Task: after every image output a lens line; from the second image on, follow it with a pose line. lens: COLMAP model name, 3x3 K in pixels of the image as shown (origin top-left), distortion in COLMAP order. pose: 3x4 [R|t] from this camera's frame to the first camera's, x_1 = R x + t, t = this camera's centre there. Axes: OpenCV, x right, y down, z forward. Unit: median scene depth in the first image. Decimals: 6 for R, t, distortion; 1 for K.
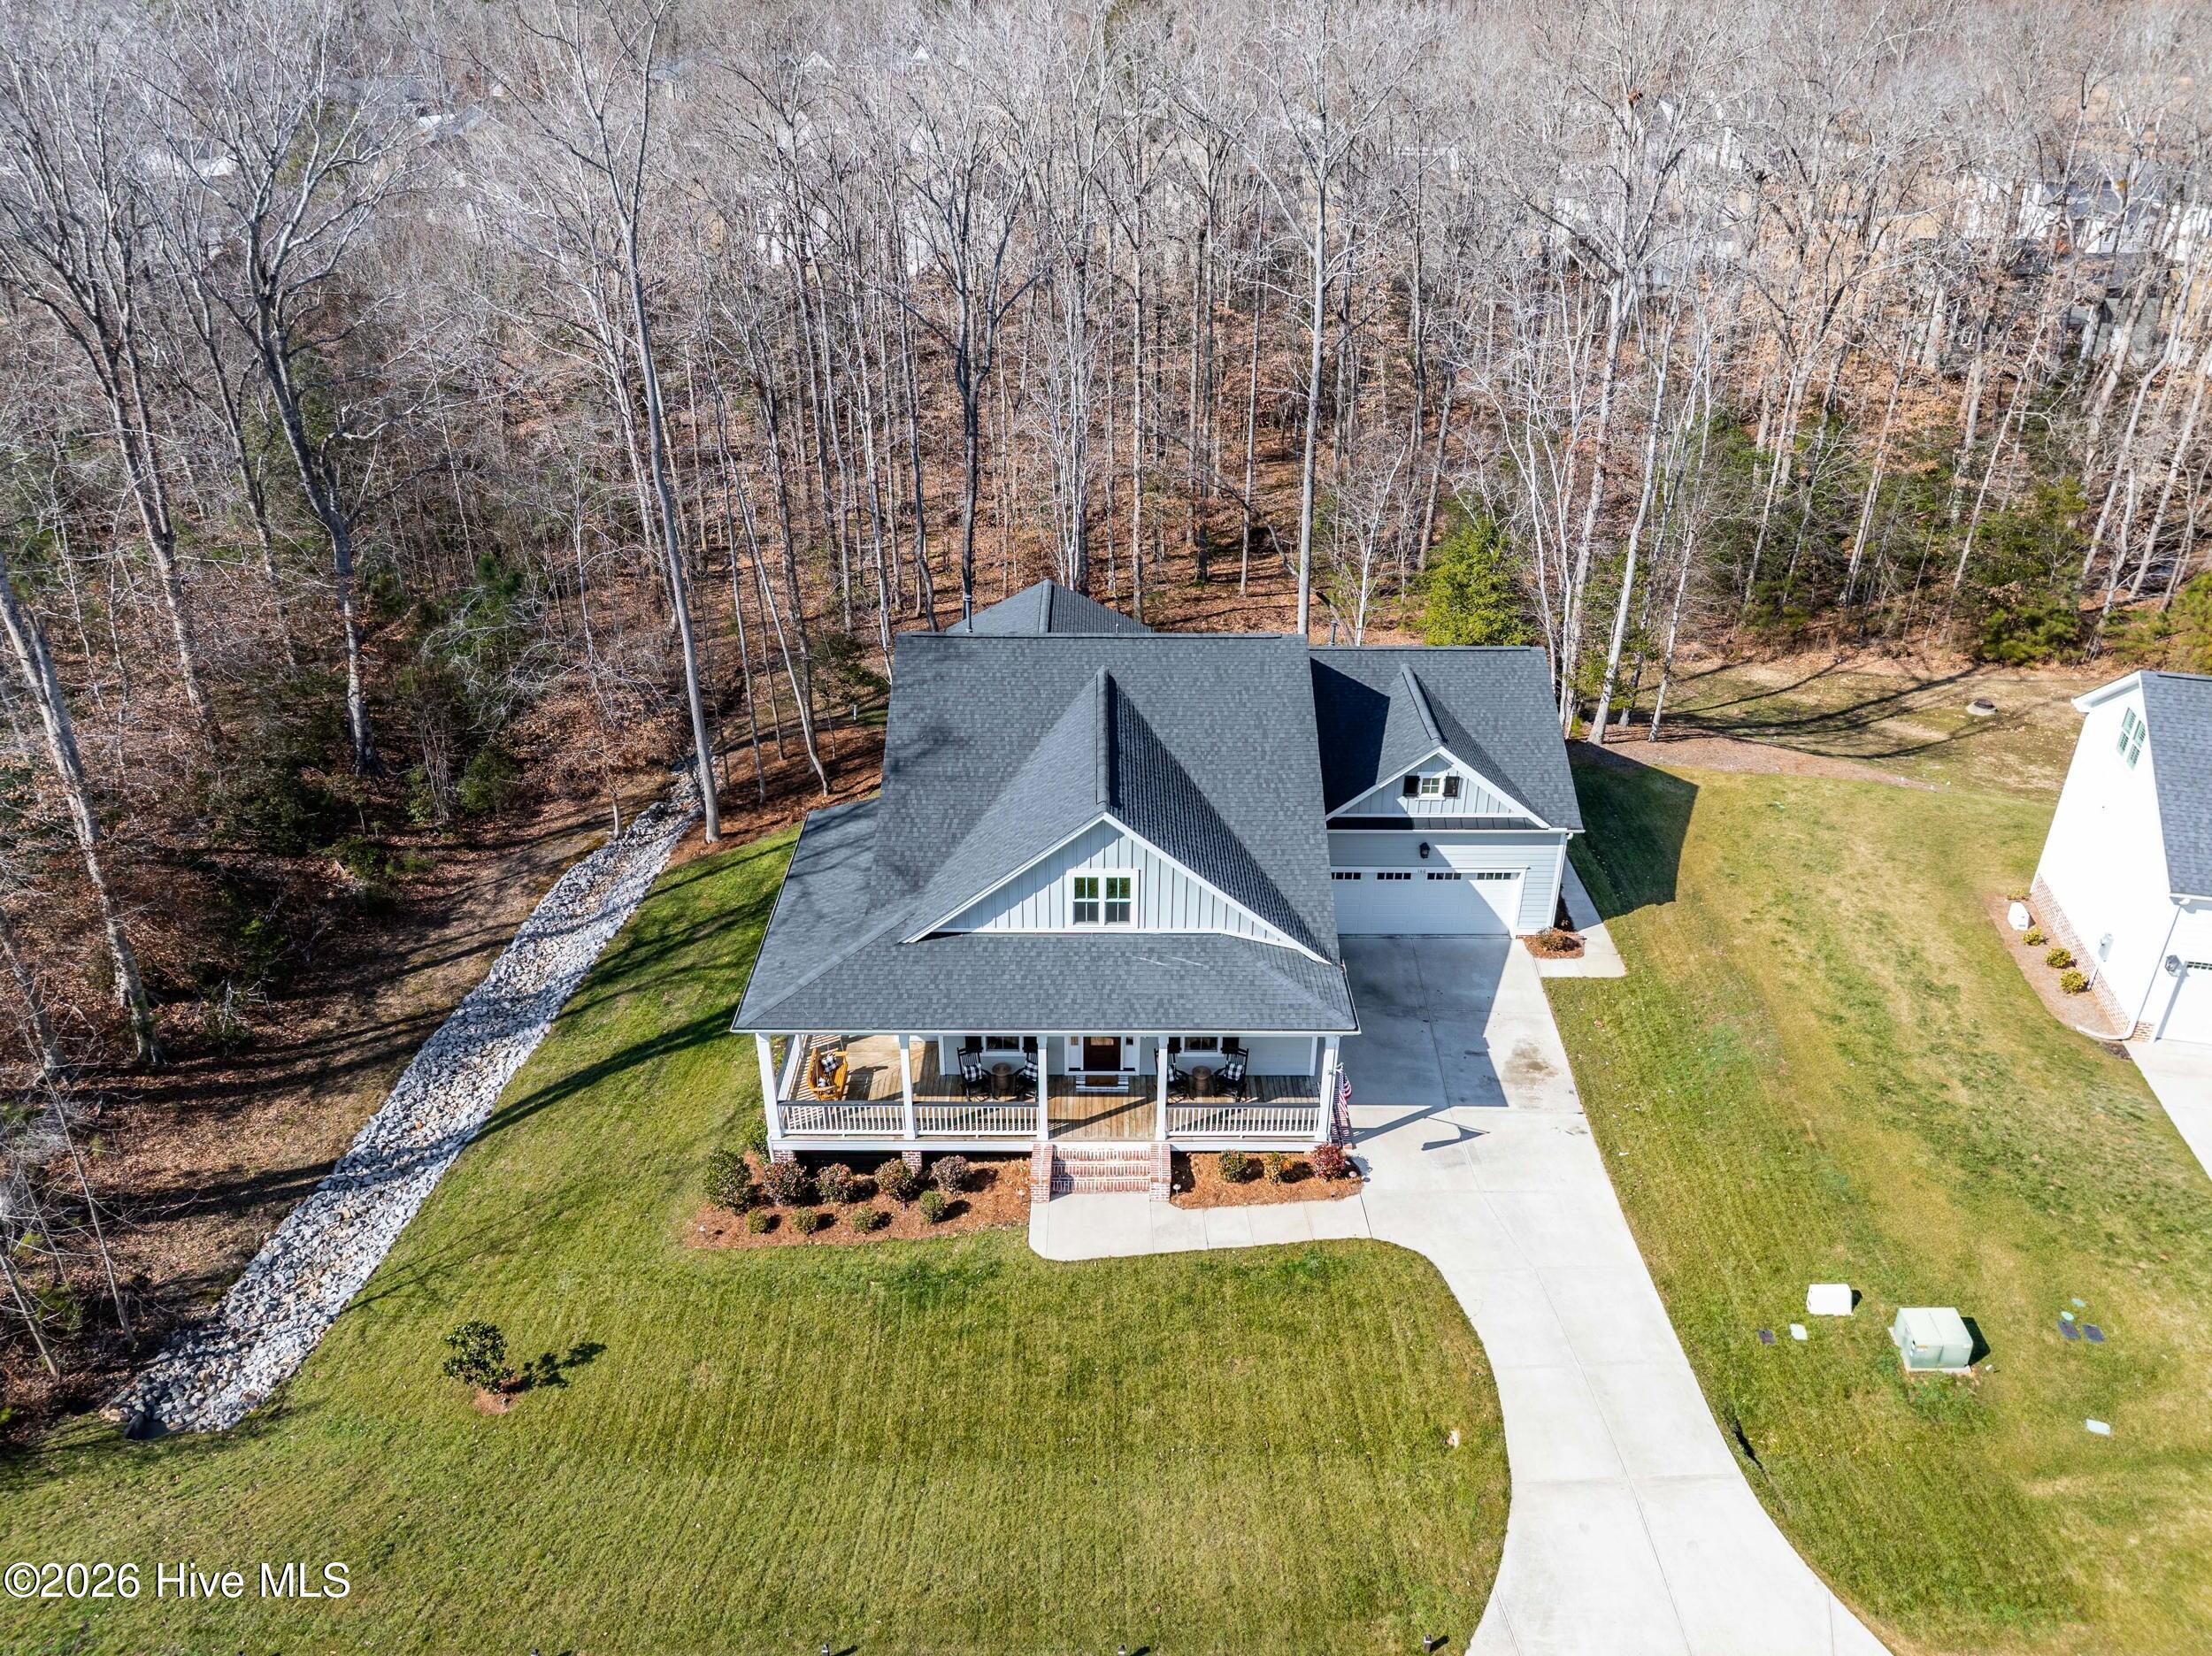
lens RADIAL K [[1568.7, 0, 1106.0], [0, 1568.7, 828.0], [0, 0, 1]] dist [-0.049099, -0.000670]
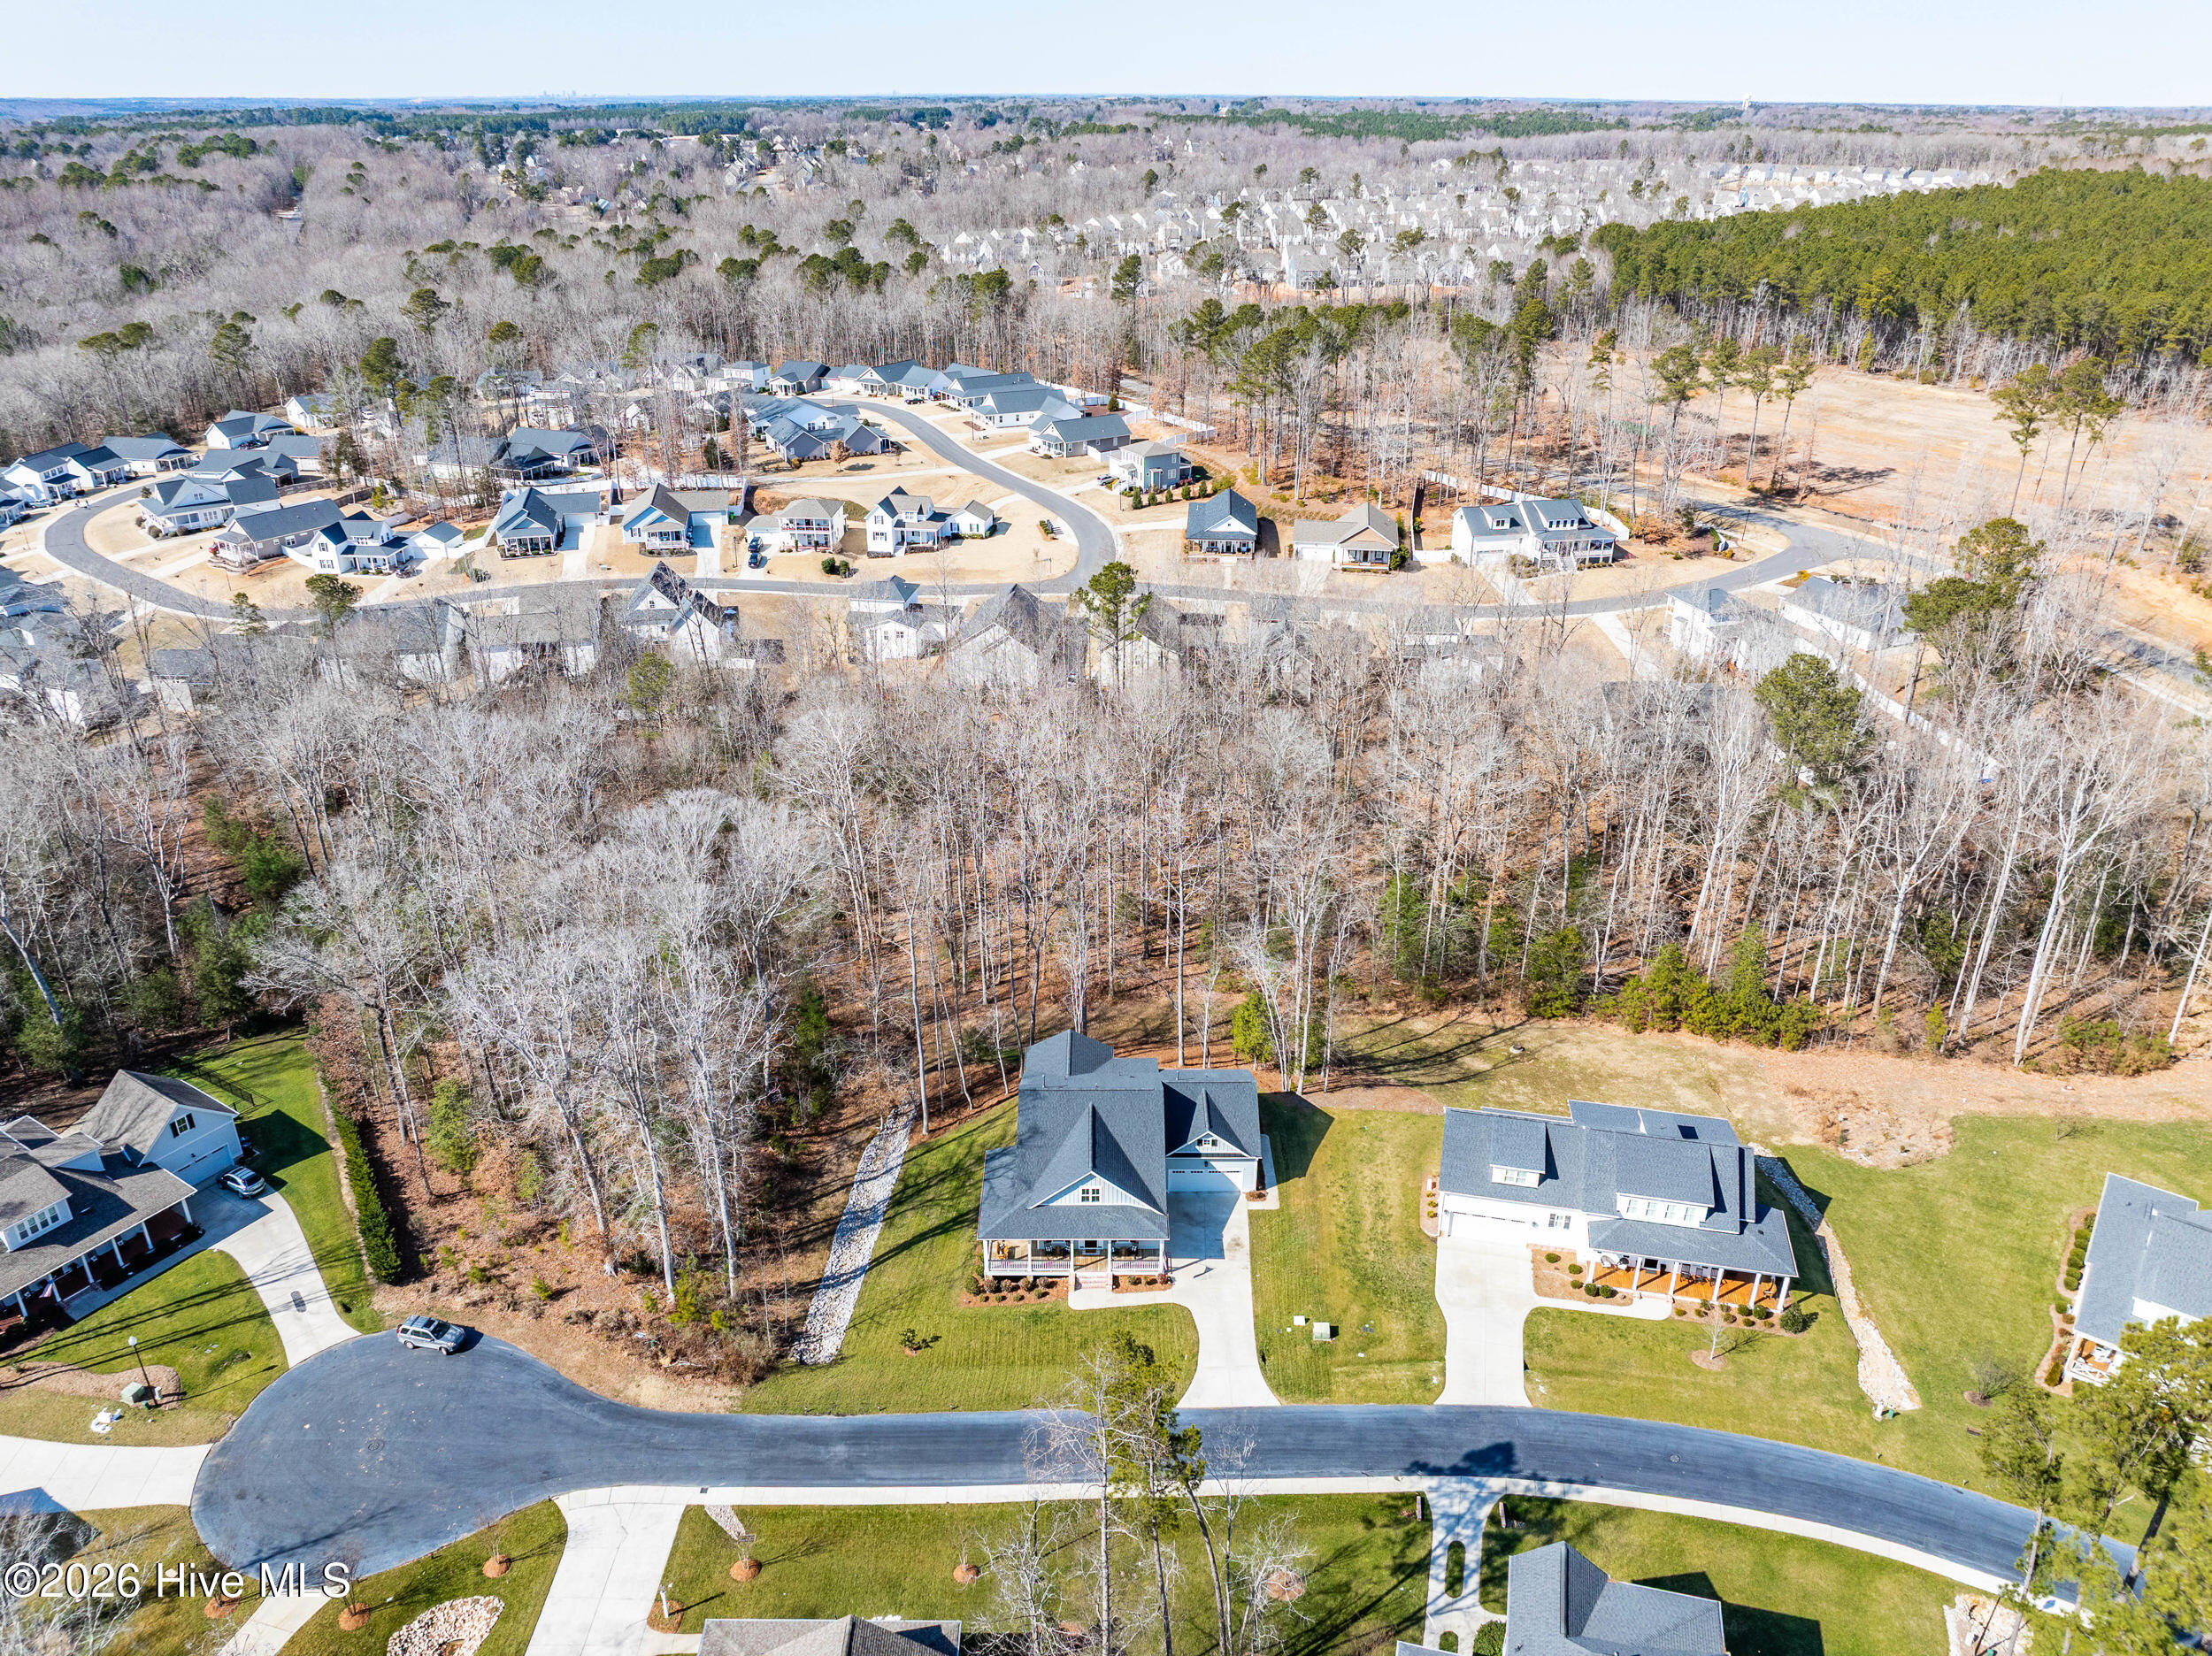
lens RADIAL K [[1544.6, 0, 1106.0], [0, 1544.6, 828.0], [0, 0, 1]] dist [-0.048817, 0.026545]
pose [[0.999996, -0.002827, 0.000625, 0.024484], [0.002855, 0.998745, -0.050008, -0.456250], [-0.000483, 0.050009, 0.998749, -1.814470]]
